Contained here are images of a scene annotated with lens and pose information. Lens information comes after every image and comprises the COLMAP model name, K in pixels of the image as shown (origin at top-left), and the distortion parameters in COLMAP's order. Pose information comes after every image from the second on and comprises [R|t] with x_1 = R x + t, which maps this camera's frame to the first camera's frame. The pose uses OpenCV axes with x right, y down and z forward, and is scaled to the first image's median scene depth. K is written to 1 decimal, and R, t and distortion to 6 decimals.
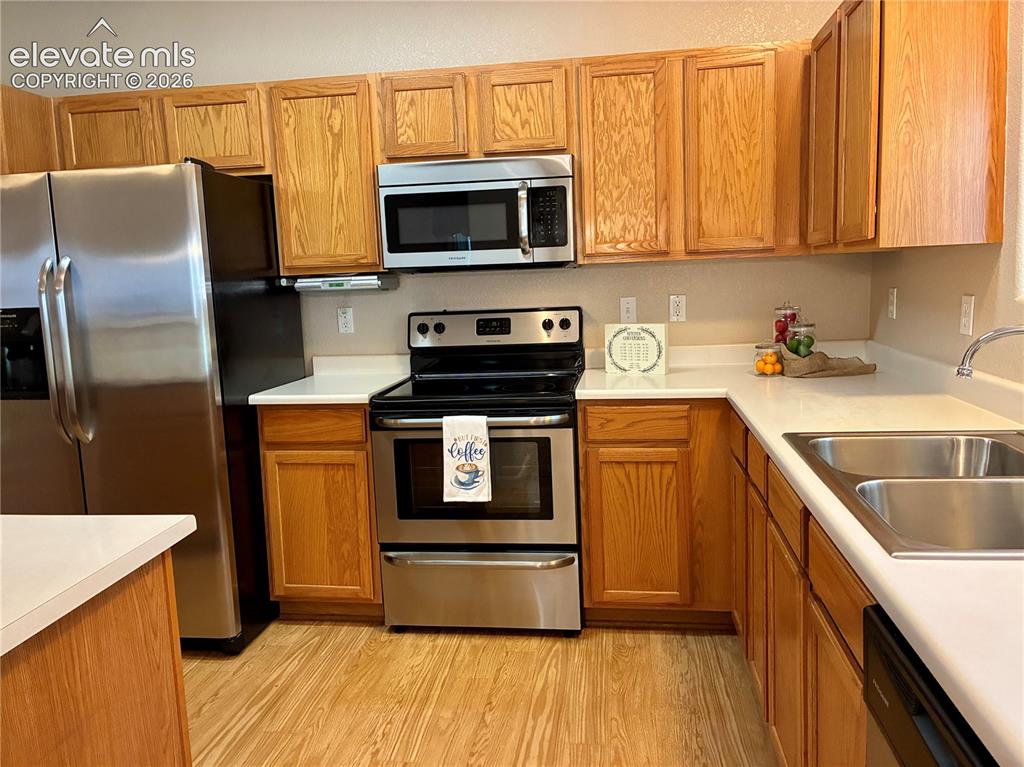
lens RADIAL K [[779.9, 0, 512.0], [0, 779.9, 383.5], [0, 0, 1]] dist [0.056719, -0.071801]
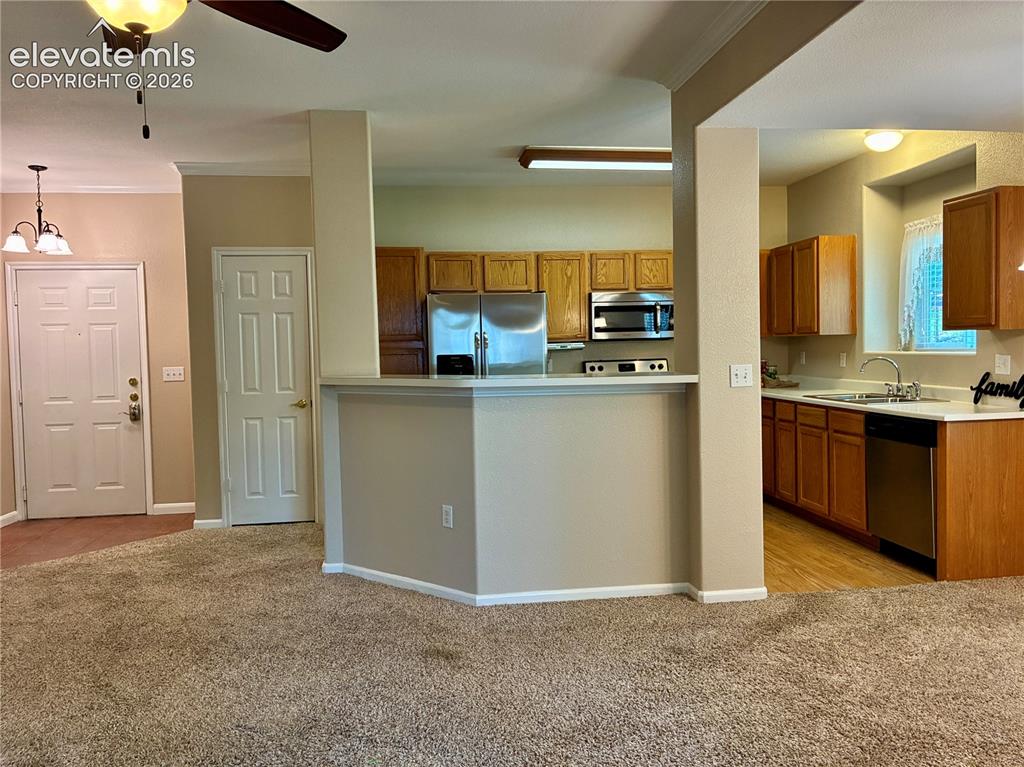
lens RADIAL K [[779.9, 0, 512.0], [0, 779.9, 383.5], [0, 0, 1]] dist [0.056719, -0.071801]
pose [[0.962160, 0.002107, 0.272475, -0.985029], [0.023467, 0.995614, -0.090564, 0.166463], [-0.271471, 0.093531, 0.957891, -1.004651]]
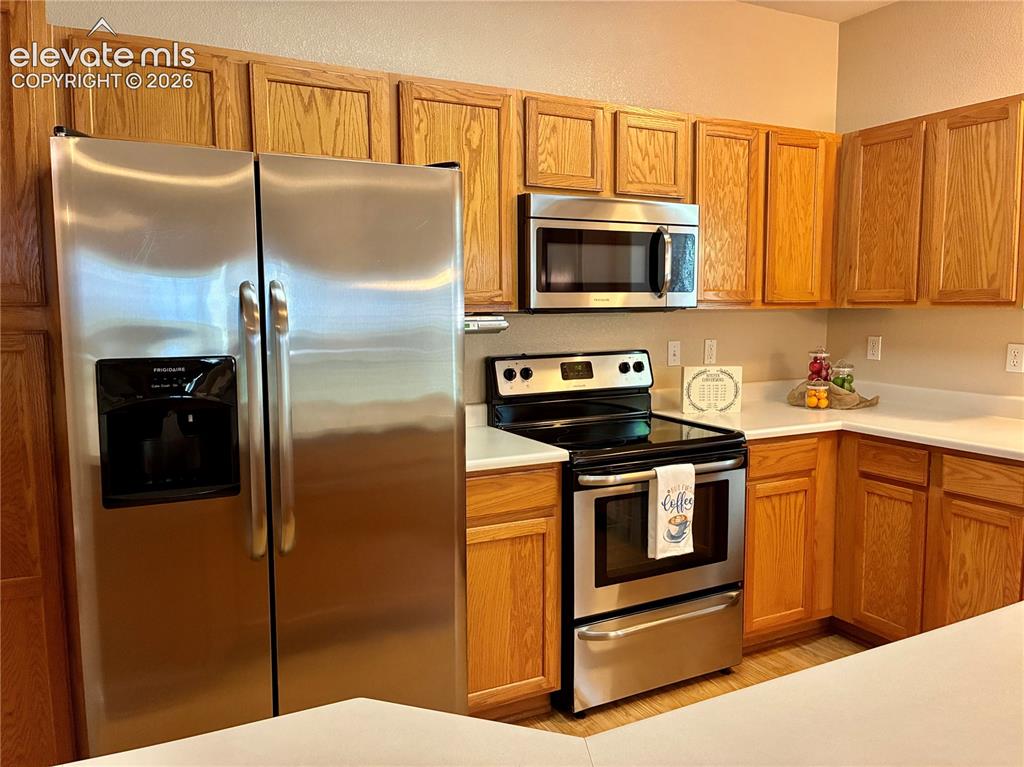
lens RADIAL K [[779.9, 0, 512.0], [0, 779.9, 383.5], [0, 0, 1]] dist [0.056719, -0.071801]
pose [[0.806518, -0.027305, 0.590578, -0.725975], [0.053503, 0.998205, -0.026914, -0.040285], [-0.588783, 0.053304, 0.806531, 0.311442]]
